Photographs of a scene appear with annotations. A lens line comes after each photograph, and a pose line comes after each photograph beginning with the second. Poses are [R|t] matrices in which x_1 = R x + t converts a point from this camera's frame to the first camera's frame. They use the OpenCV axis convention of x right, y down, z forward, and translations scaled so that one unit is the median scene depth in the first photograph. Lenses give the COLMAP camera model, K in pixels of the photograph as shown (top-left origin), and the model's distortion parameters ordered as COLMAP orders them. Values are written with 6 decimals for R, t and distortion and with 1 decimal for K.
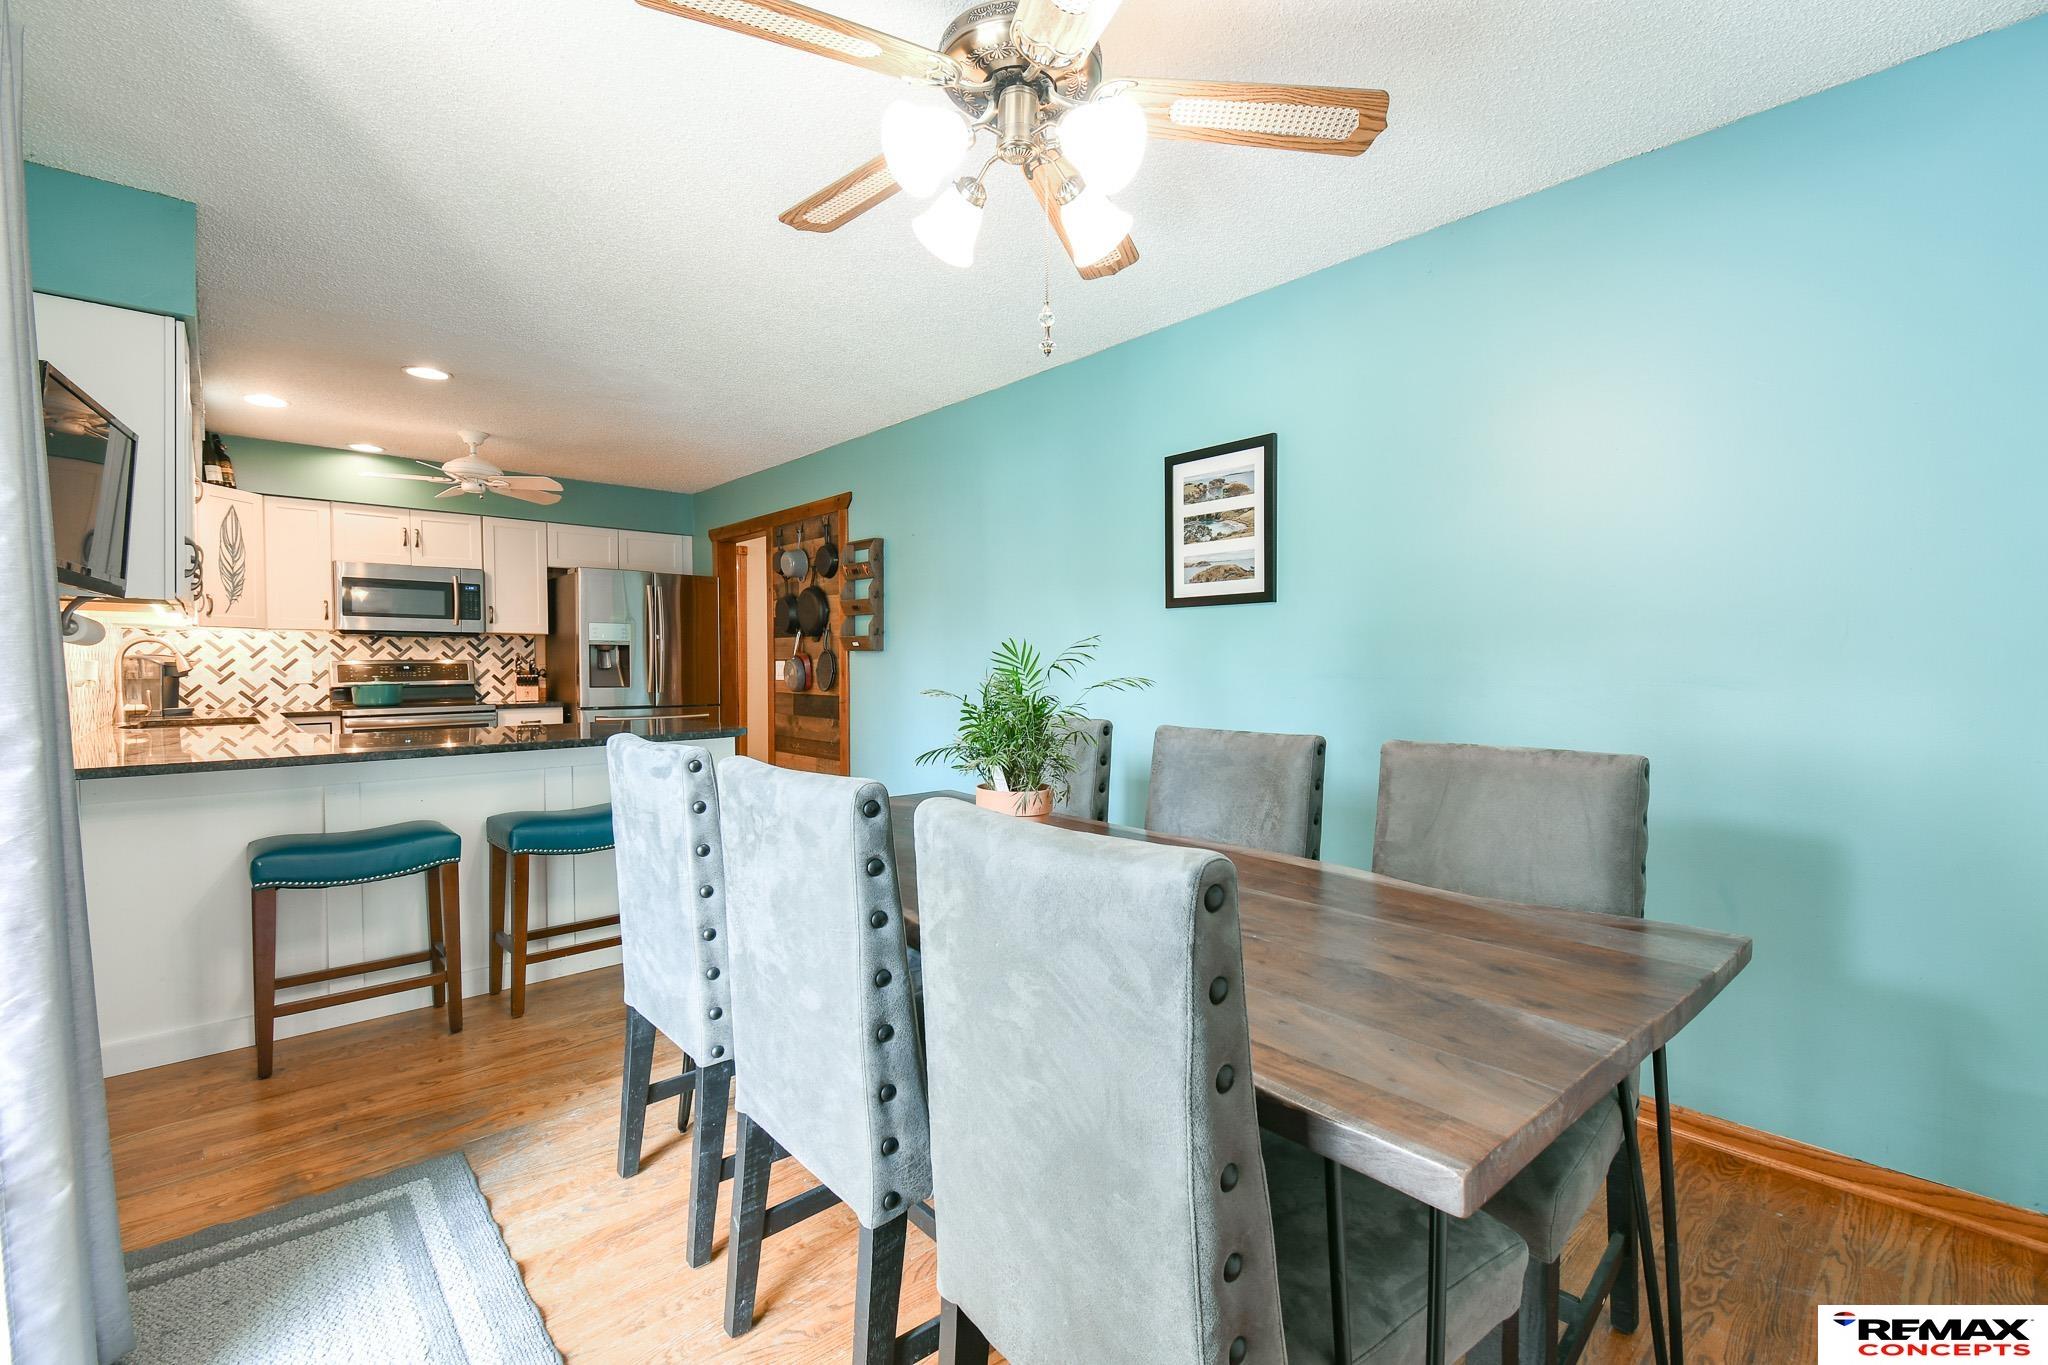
lens RADIAL K [[889.4, 0, 1024.5], [0, 889.4, 682.2], [0, 0, 1]] dist [0.038303, -0.021861]
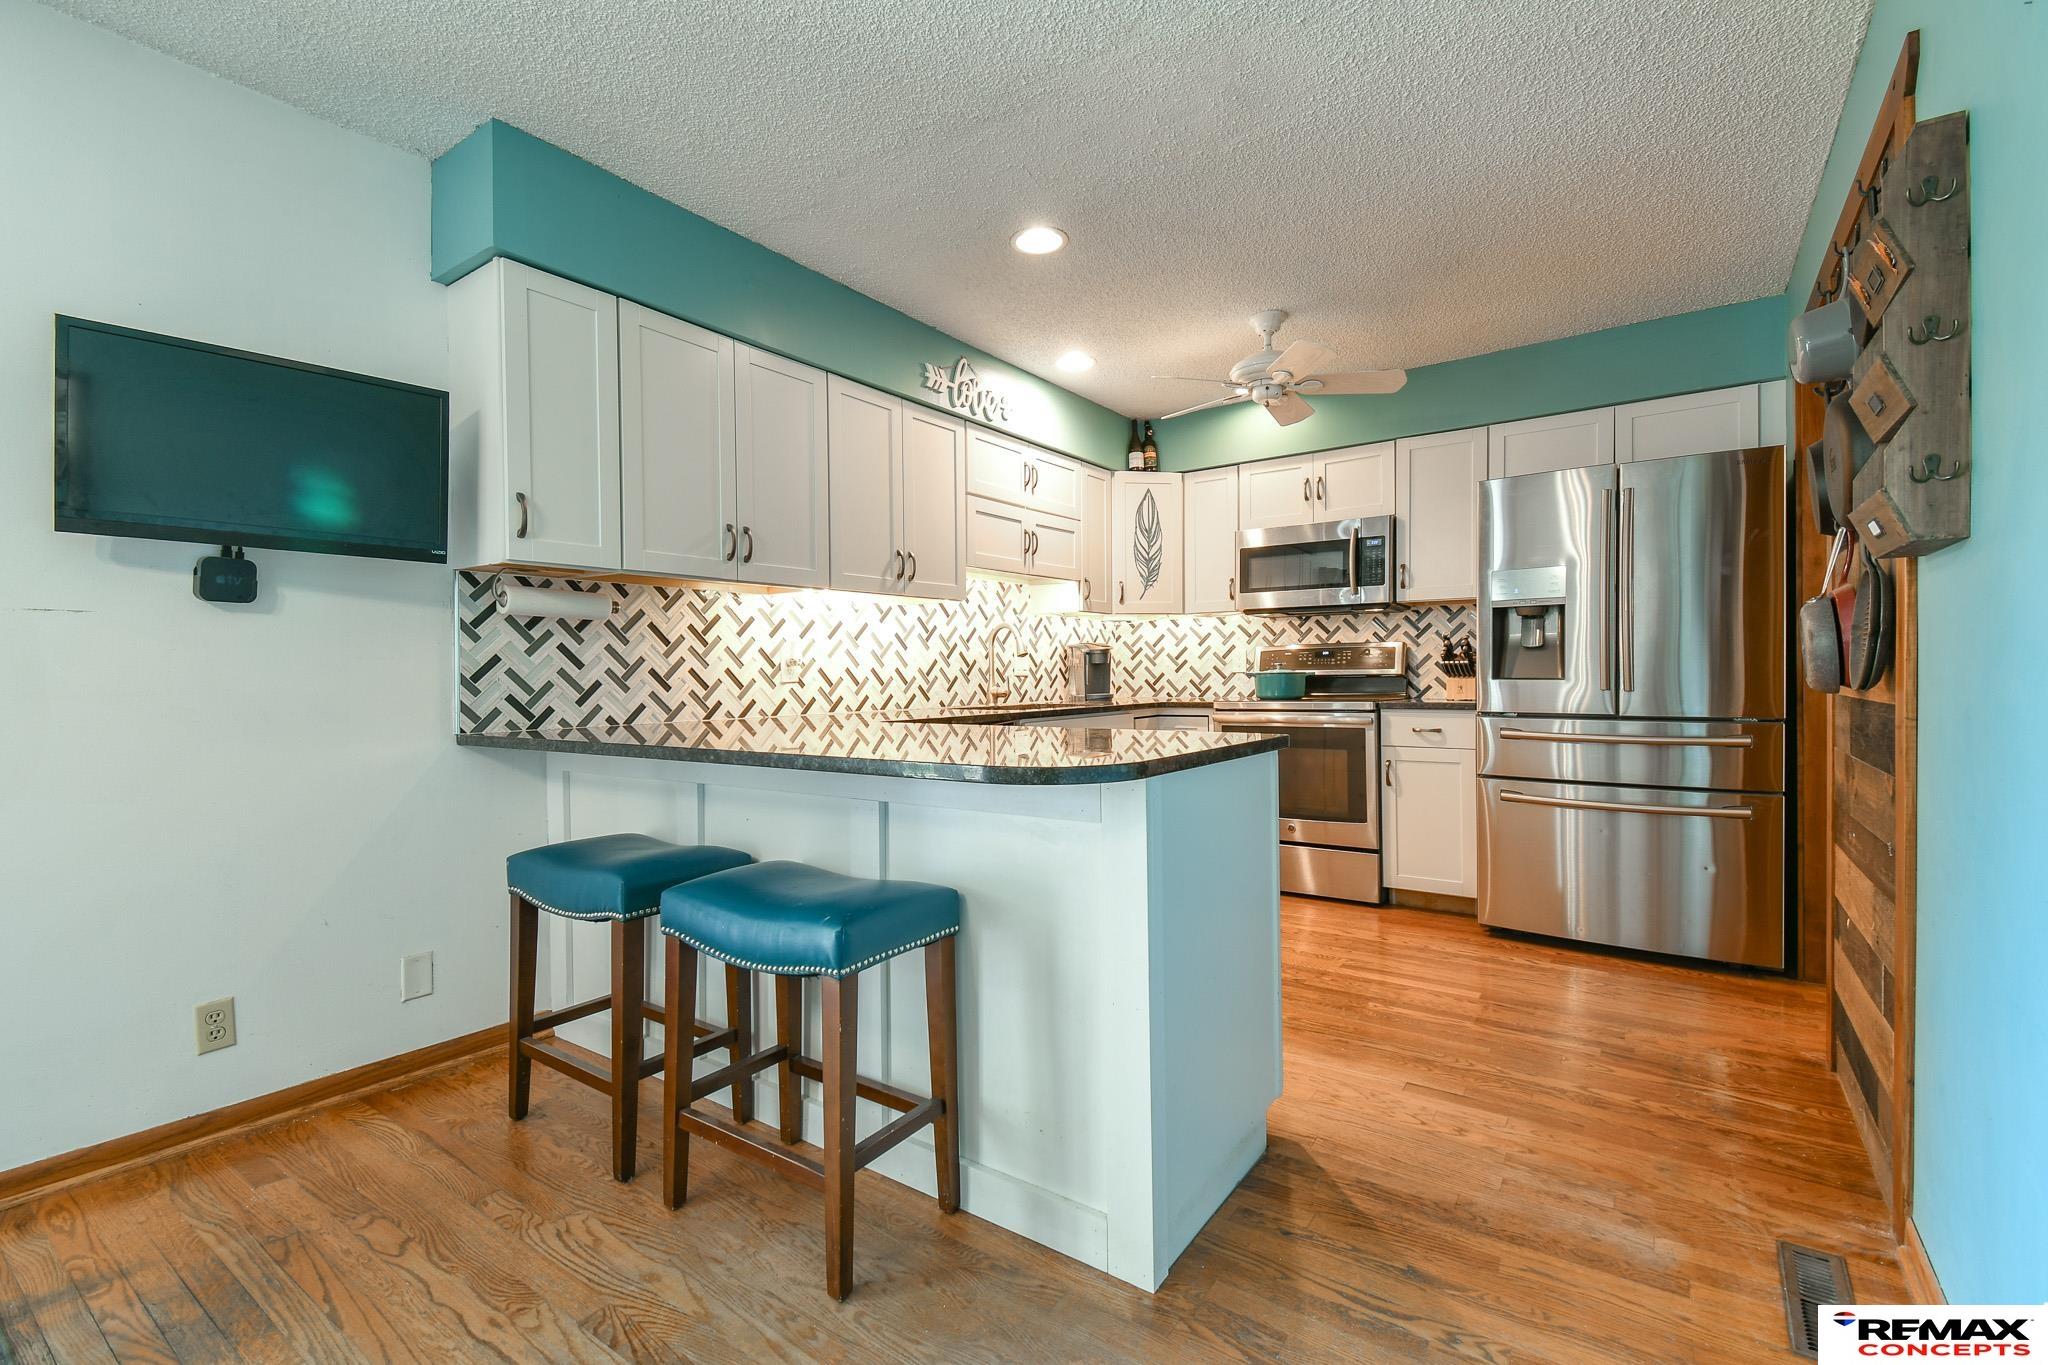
lens RADIAL K [[889.4, 0, 1021.8], [0, 889.4, 684.5], [0, 0, 1]] dist [0.038303, -0.021861]
pose [[0.212122, 0.010671, -0.977185, 0.038217], [-0.013371, 0.999878, 0.008017, 0.009833], [0.977152, 0.011365, 0.212239, 0.626644]]
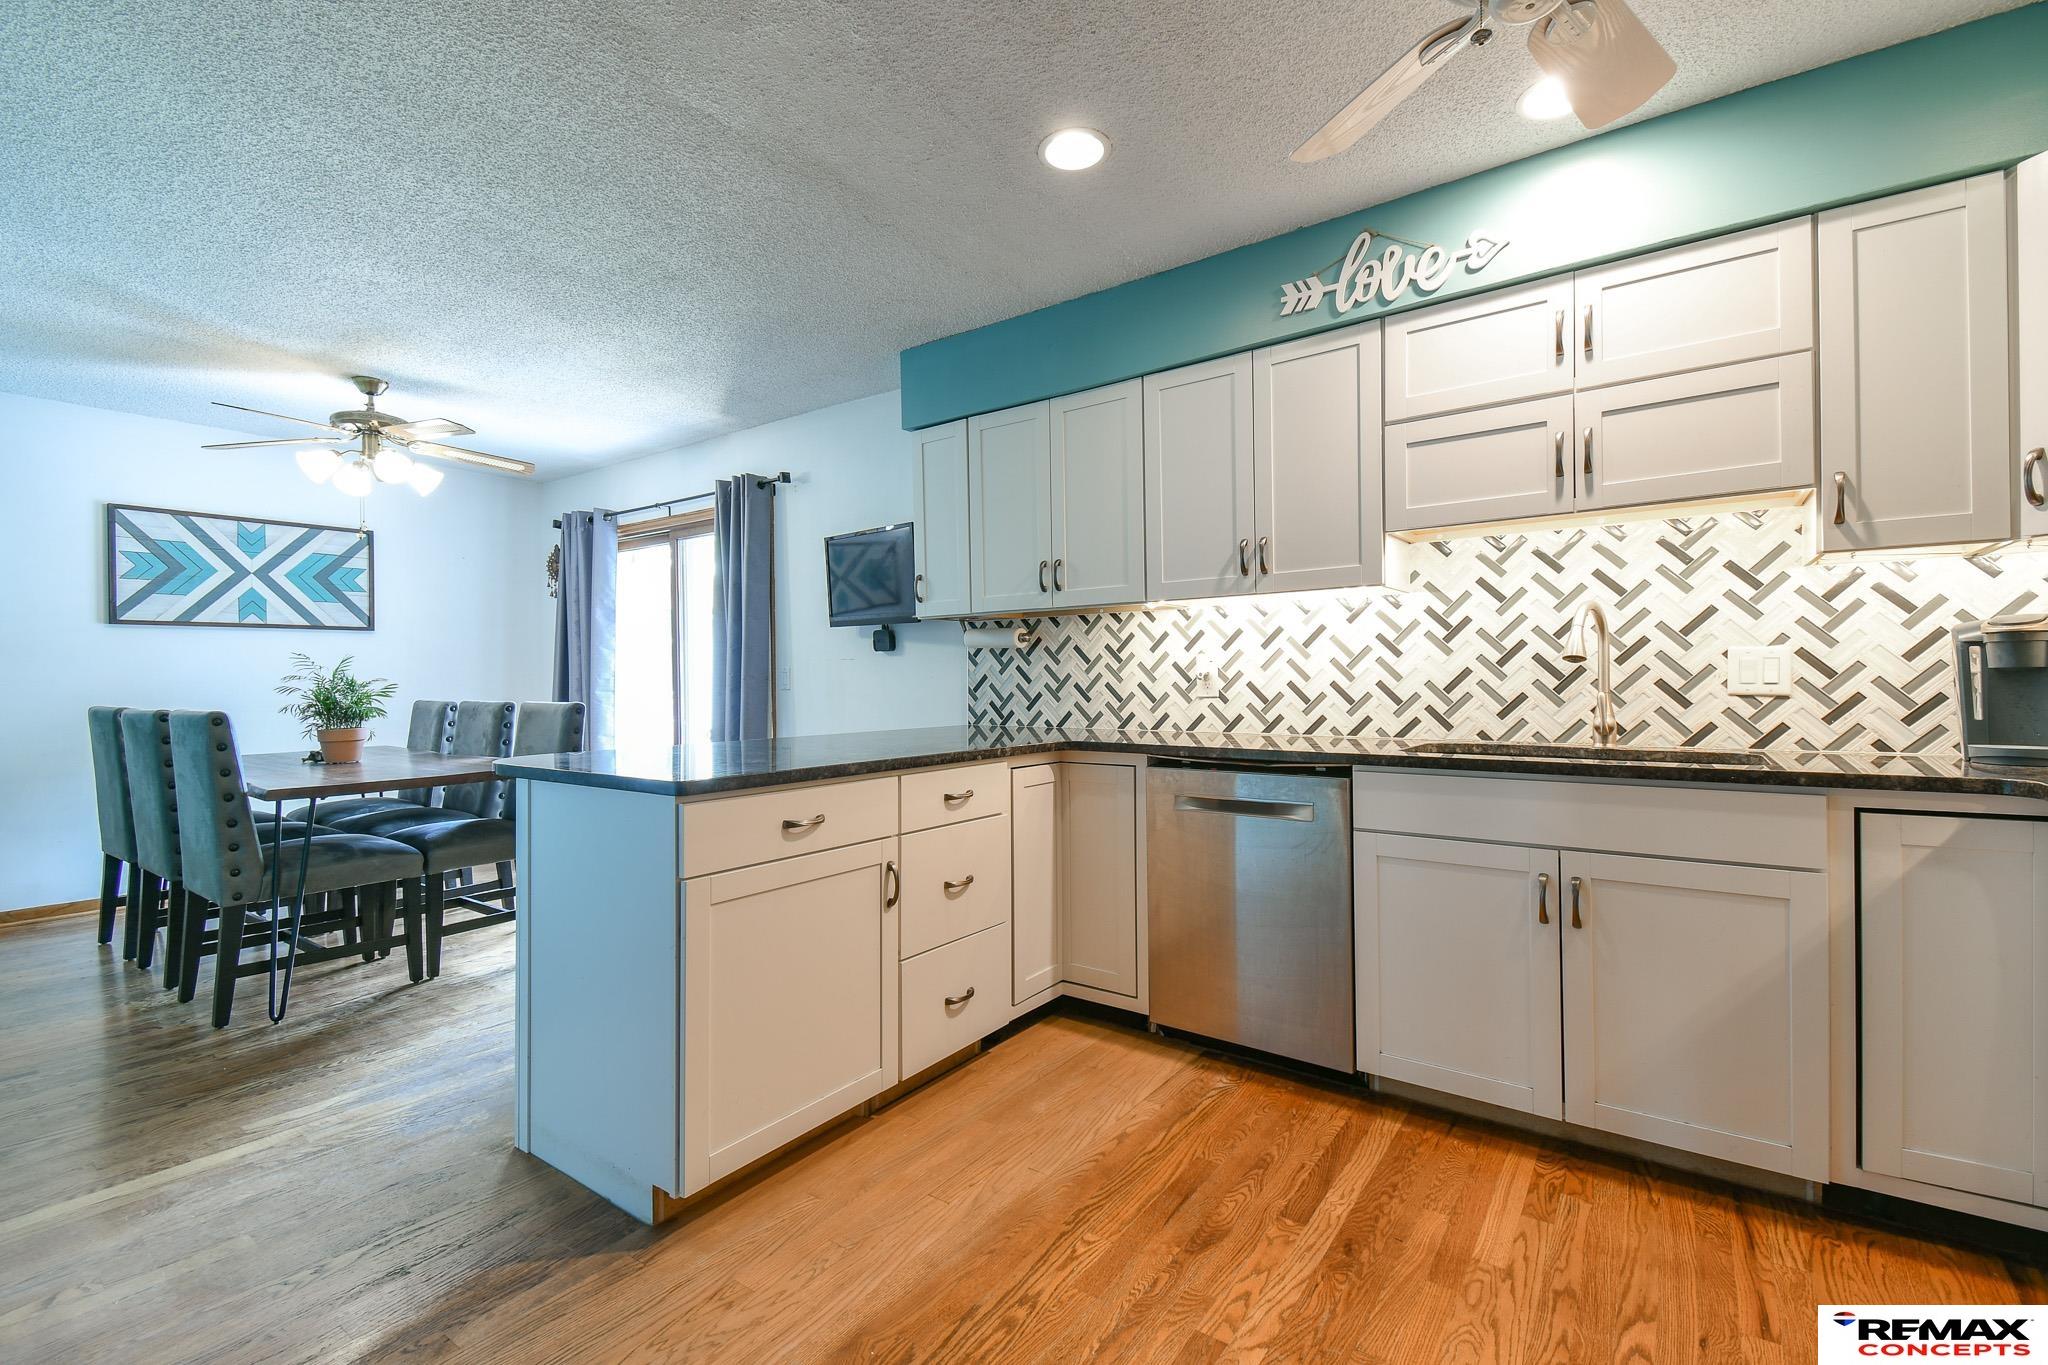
lens RADIAL K [[889.4, 0, 1019.5], [0, 889.4, 684.6], [0, 0, 1]] dist [0.038303, -0.021861]
pose [[-0.978753, 0.010823, -0.204755, -0.378086], [0.004863, 0.999550, 0.029585, -0.011731], [0.204984, 0.027961, -0.978366, 1.174646]]
